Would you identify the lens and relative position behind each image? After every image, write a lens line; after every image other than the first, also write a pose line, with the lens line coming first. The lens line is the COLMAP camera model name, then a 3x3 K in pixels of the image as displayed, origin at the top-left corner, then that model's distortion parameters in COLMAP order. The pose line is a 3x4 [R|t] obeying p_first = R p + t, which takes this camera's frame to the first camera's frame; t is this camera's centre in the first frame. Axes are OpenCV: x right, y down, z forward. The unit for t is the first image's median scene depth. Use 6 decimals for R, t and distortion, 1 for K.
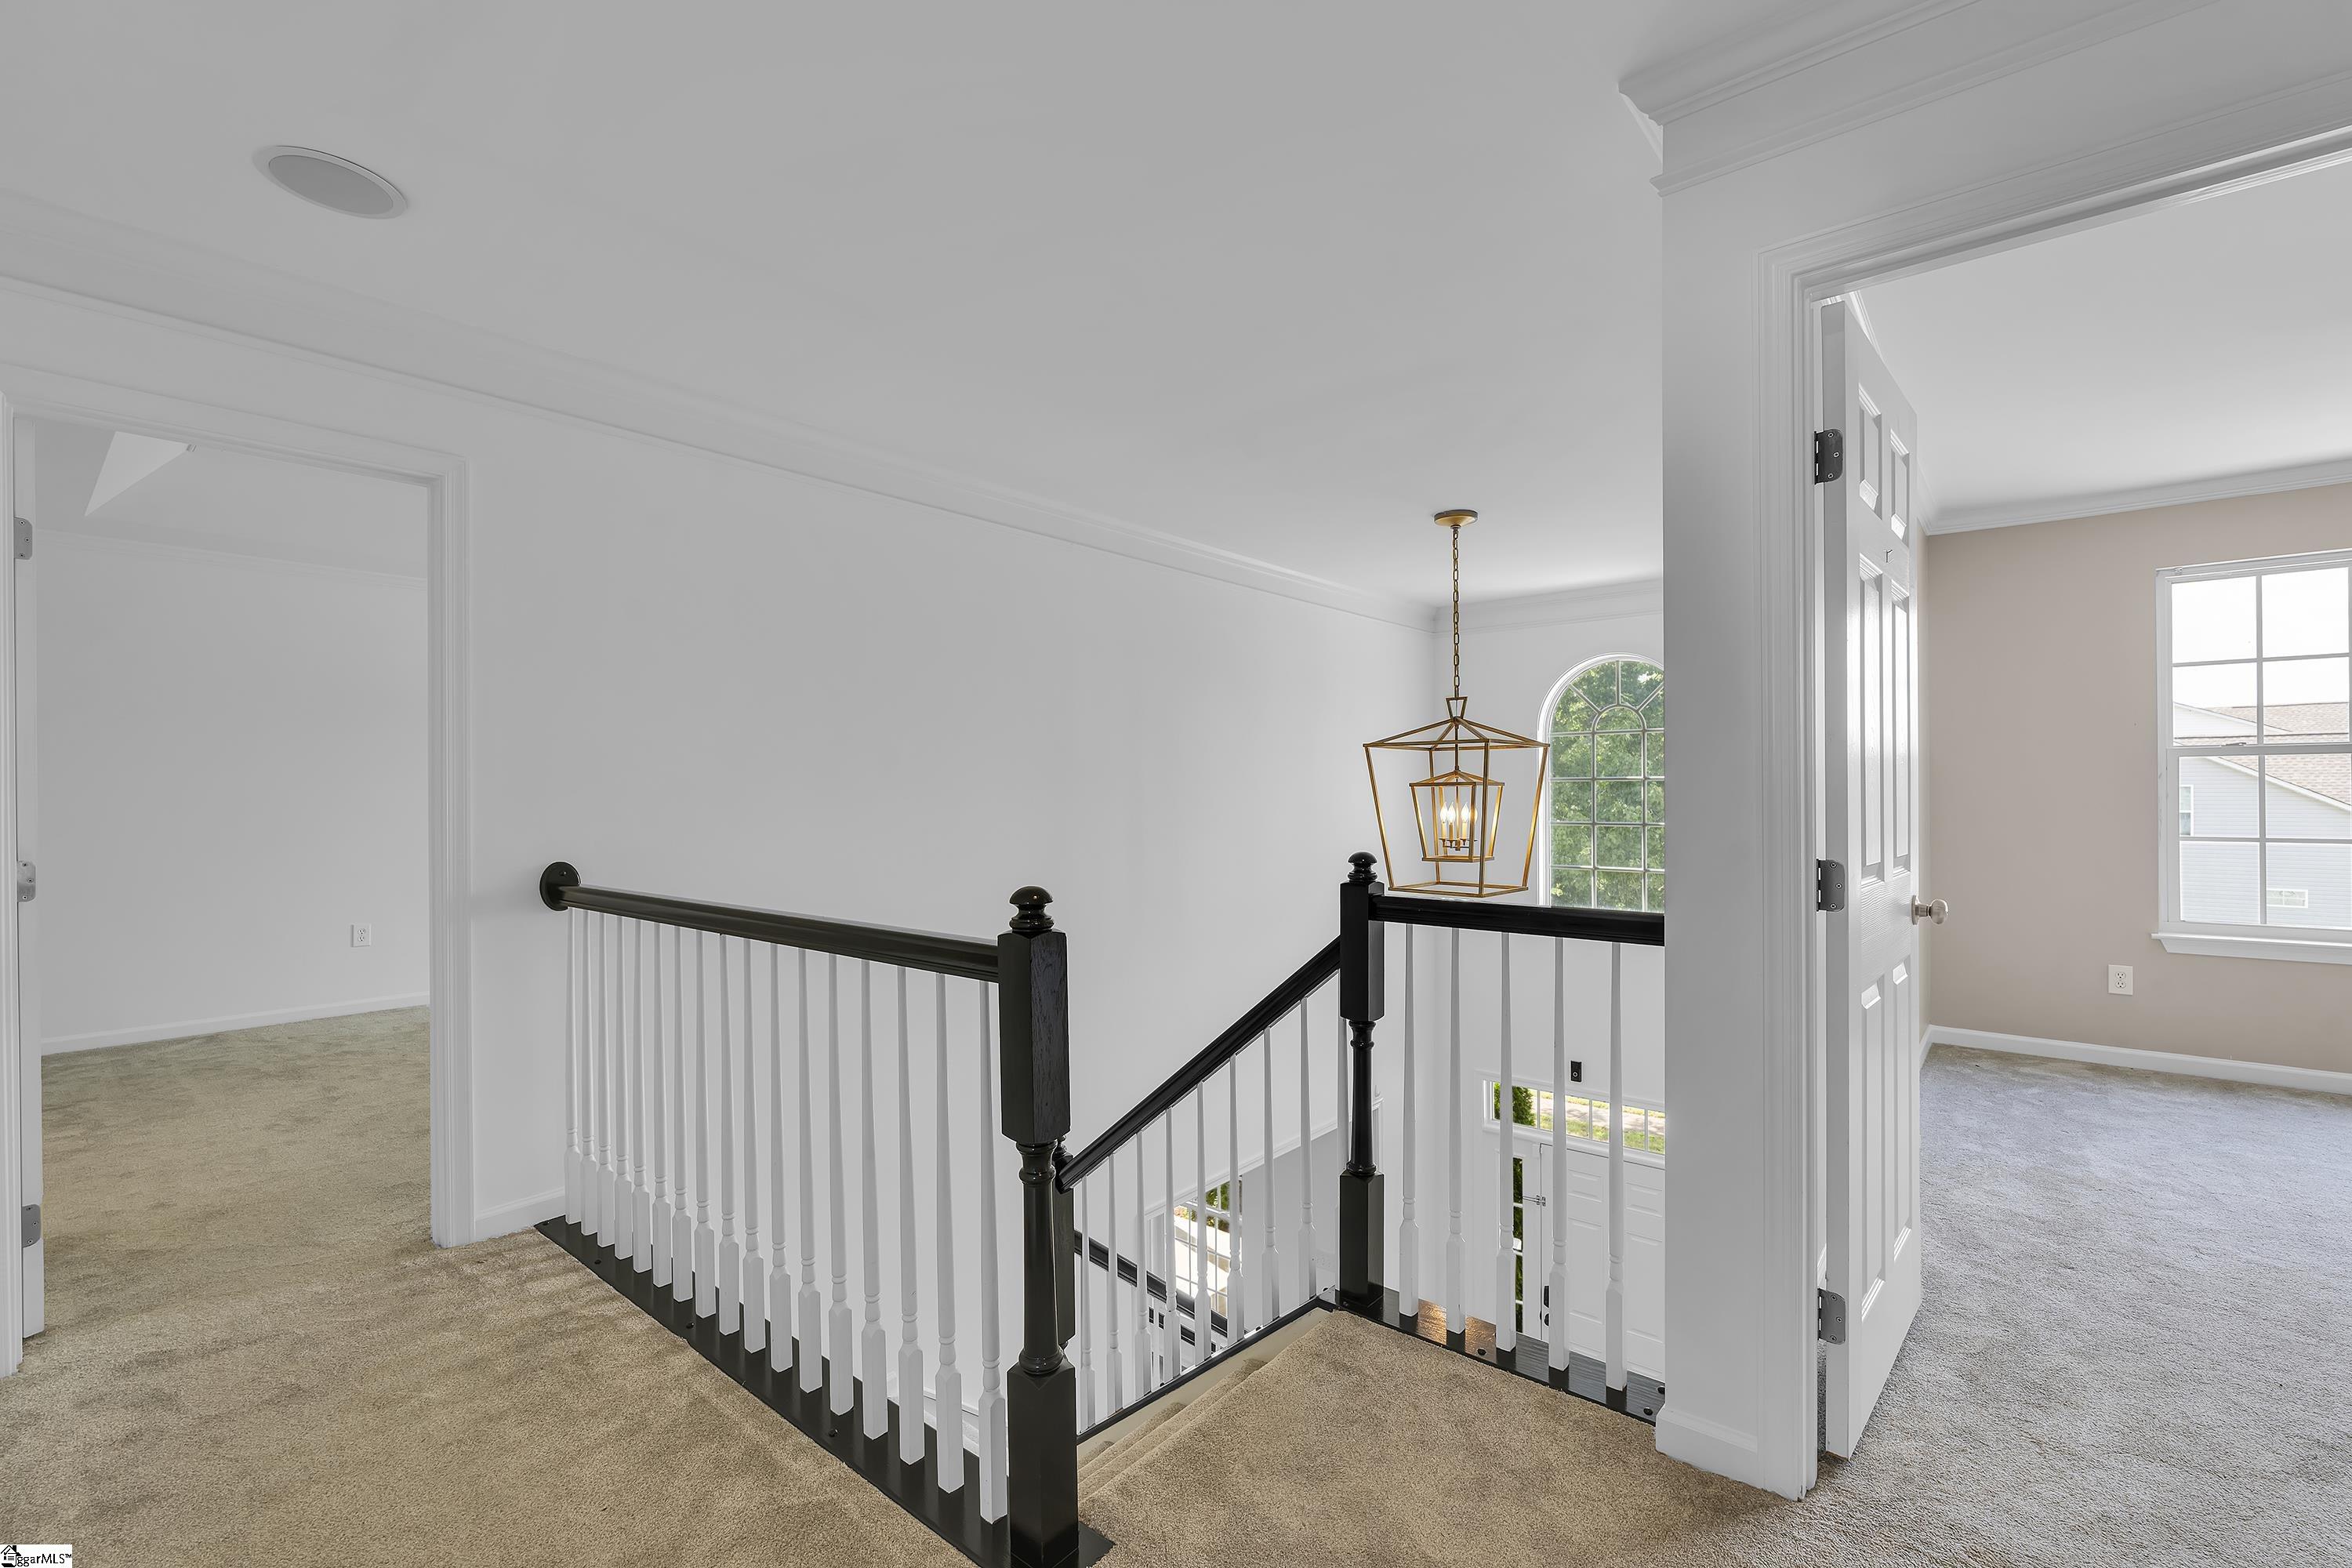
lens RADIAL K [[1027.1, 0, 1187.2], [0, 1027.1, 783.7], [0, 0, 1]] dist [-0.010385, 0.001282]
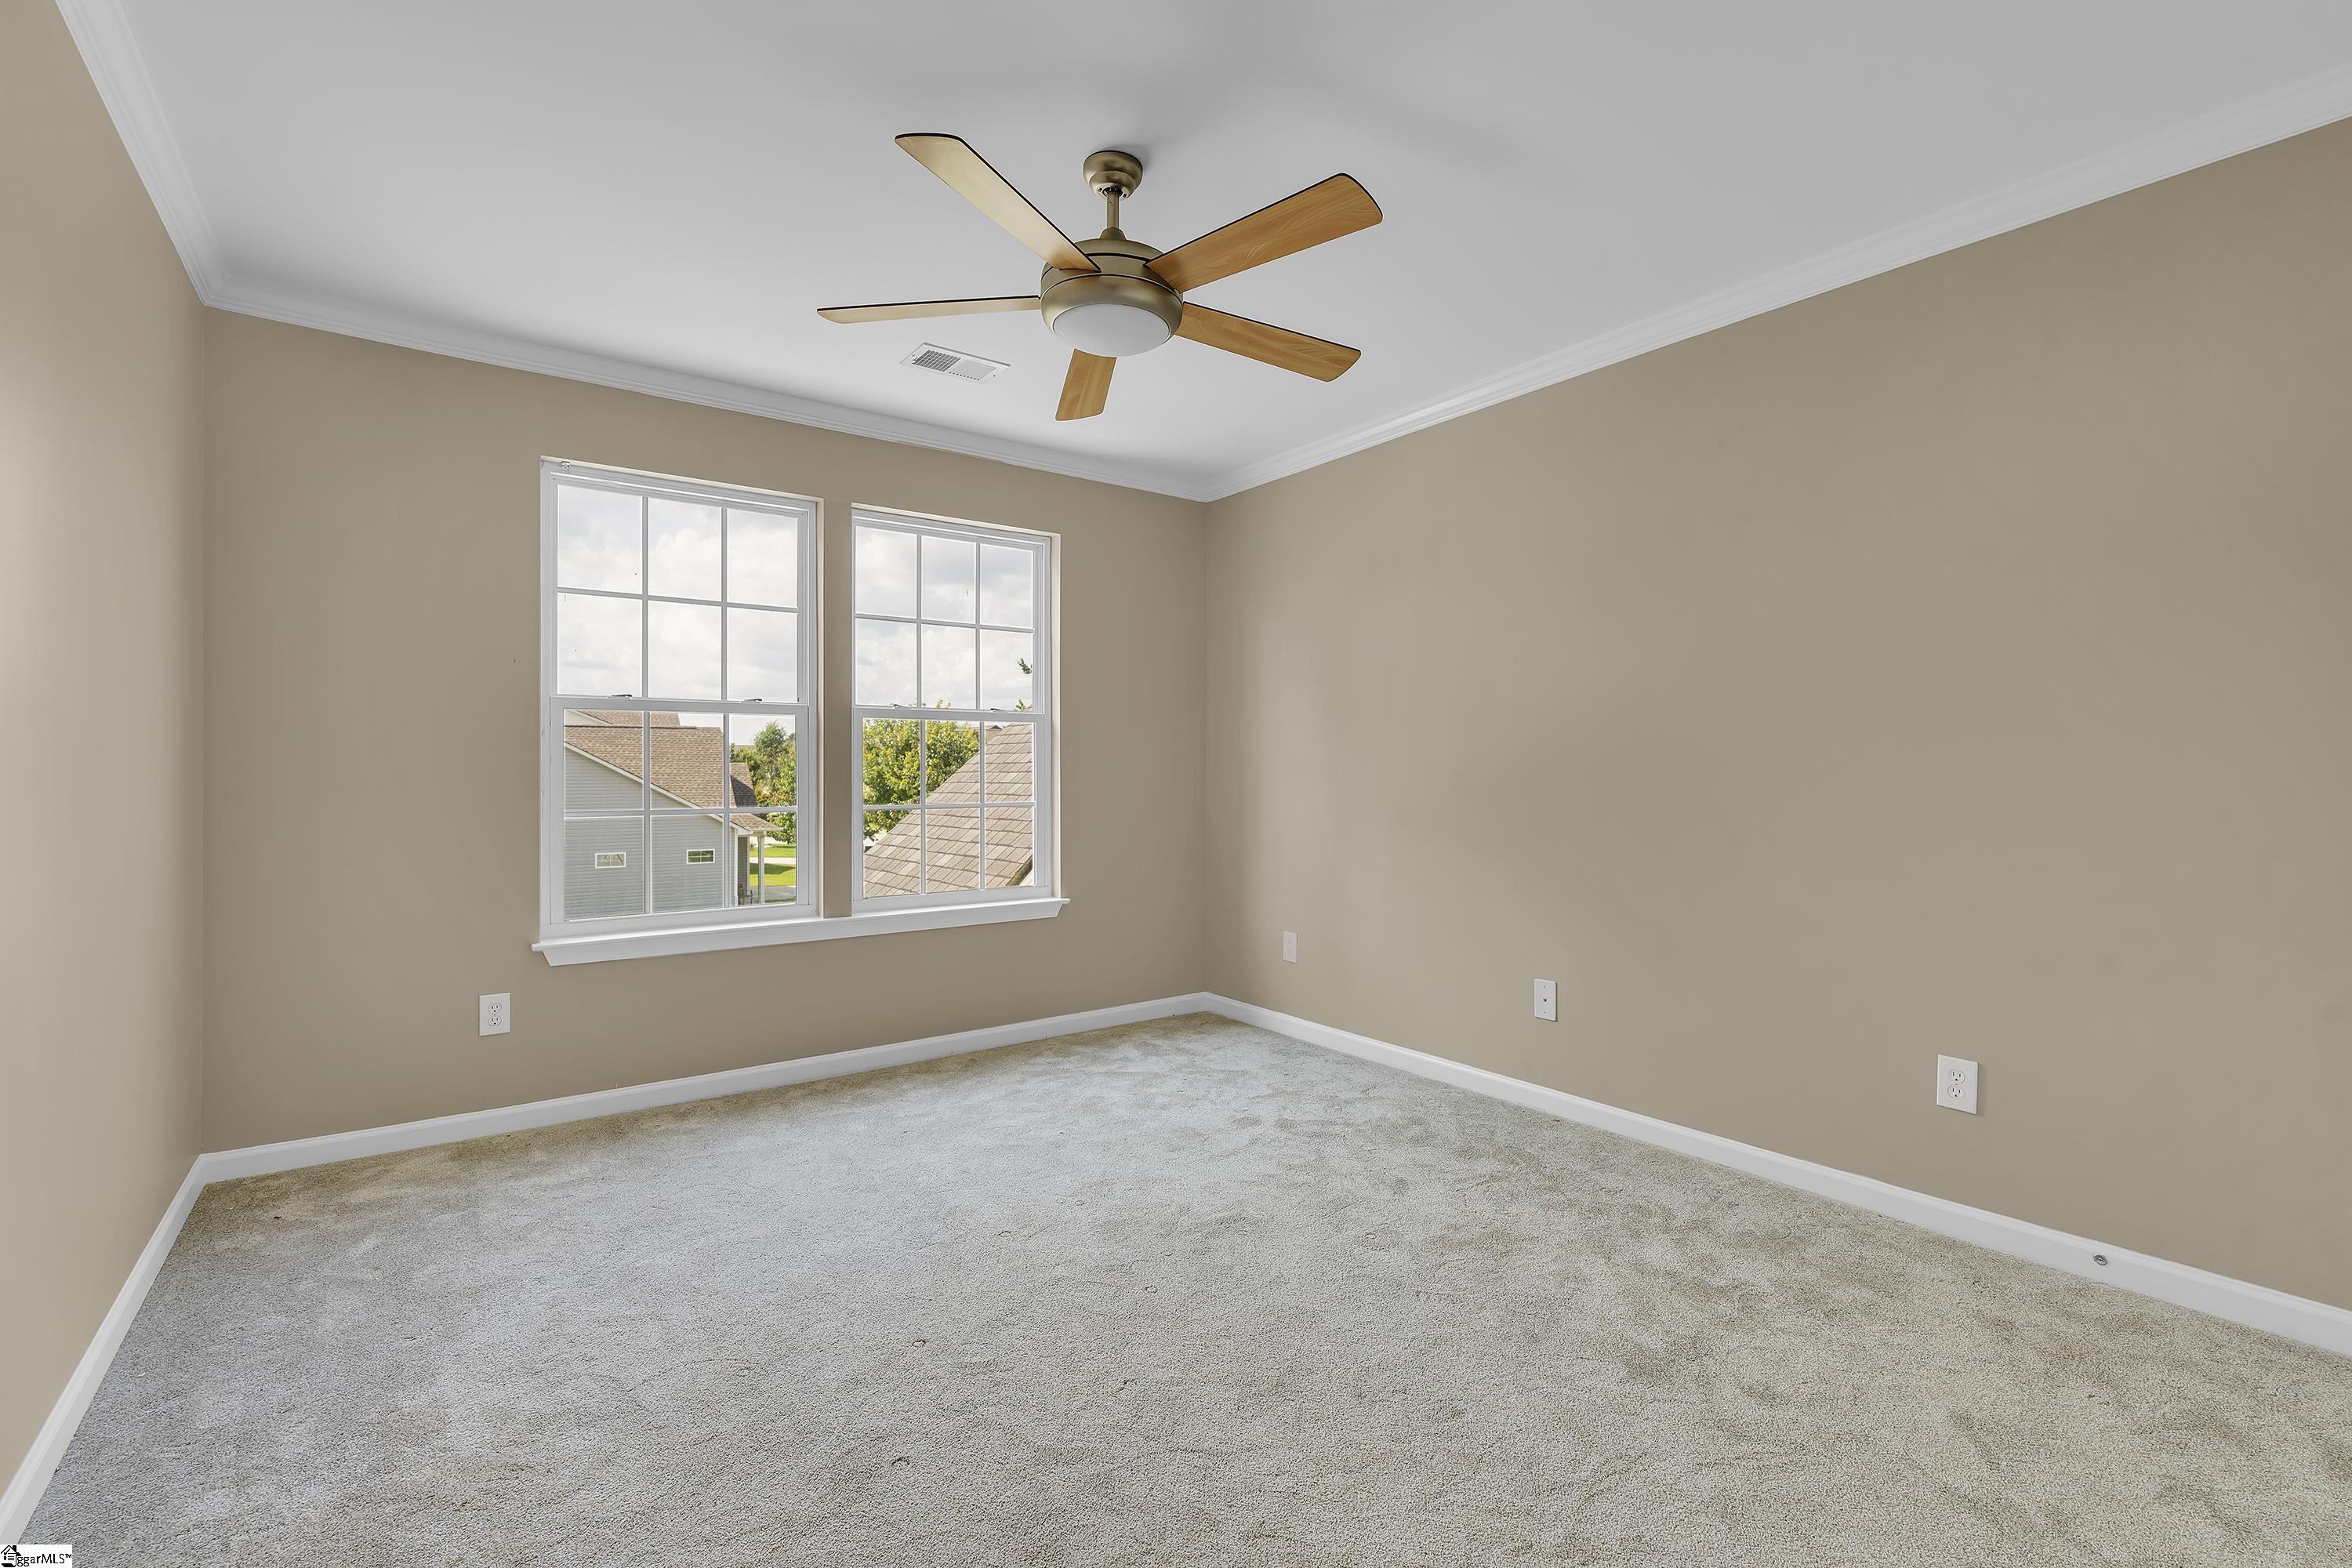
lens RADIAL K [[1027.1, 0, 1176.9], [0, 1027.1, 773.1], [0, 0, 1]] dist [-0.010385, 0.001282]
pose [[0.237692, 0.000768, 0.971340, 0.334809], [-0.005212, 0.999986, 0.000485, 0.018481], [-0.971327, -0.005178, 0.237692, 0.367201]]
